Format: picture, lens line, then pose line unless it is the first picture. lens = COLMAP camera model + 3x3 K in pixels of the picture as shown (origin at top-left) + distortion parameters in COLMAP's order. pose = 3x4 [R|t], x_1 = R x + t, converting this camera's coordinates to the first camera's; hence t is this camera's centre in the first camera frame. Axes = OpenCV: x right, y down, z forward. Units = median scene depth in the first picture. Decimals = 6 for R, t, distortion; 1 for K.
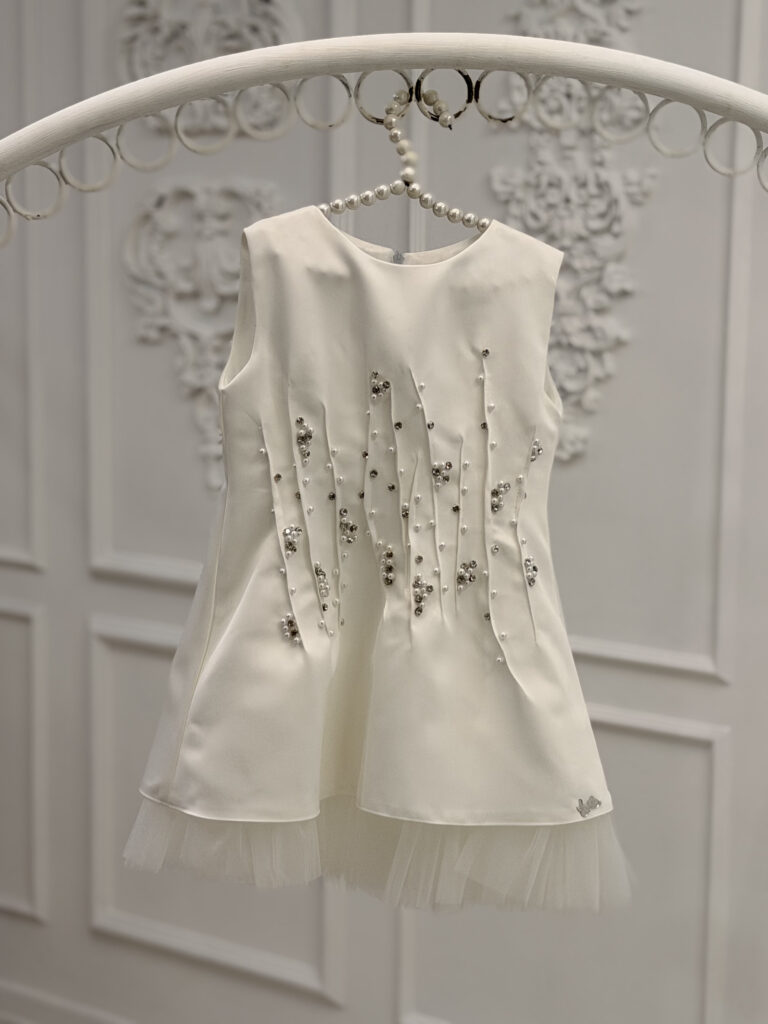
lens RADIAL K [[2314.8, 0, 388.3], [0, 2314.8, 514.0], [0, 0, 1]] dist [0.163805, 0.000000]
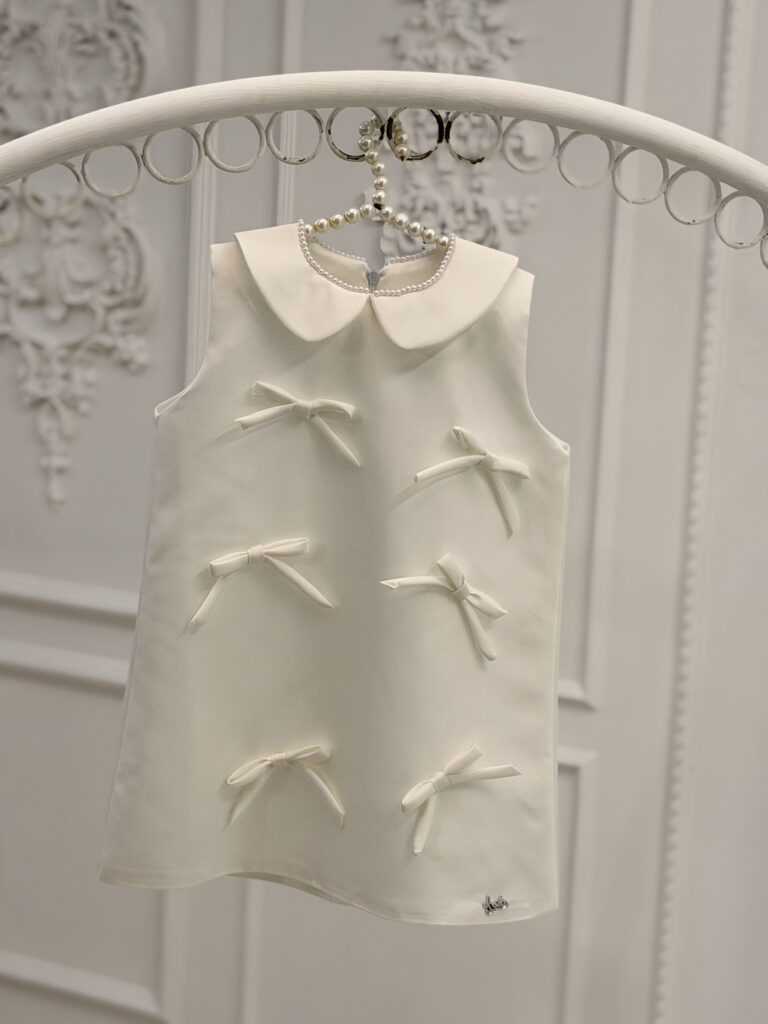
lens RADIAL K [[2314.8, 0, 387.1], [0, 2314.8, 510.1], [0, 0, 1]] dist [0.163805, 0.000000]
pose [[0.989995, 0.016937, 0.140082, -0.085053], [-0.017764, 0.999831, 0.004655, -0.016656], [-0.139980, -0.007097, 0.990129, 0.013815]]
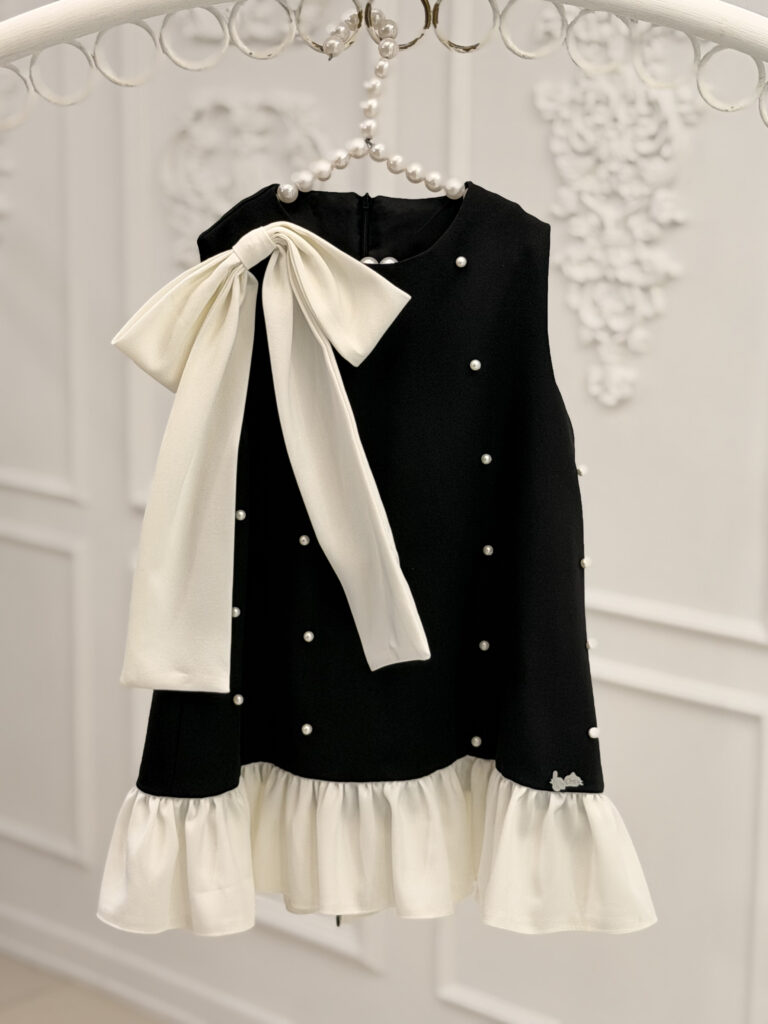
lens RADIAL K [[2314.8, 0, 380.0], [0, 2314.8, 514.7], [0, 0, 1]] dist [0.163805, 0.000000]
pose [[0.996286, 0.015768, -0.084644, 0.065136], [-0.011514, 0.998657, 0.050514, -0.025735], [0.085327, -0.049352, 0.995130, 0.077248]]
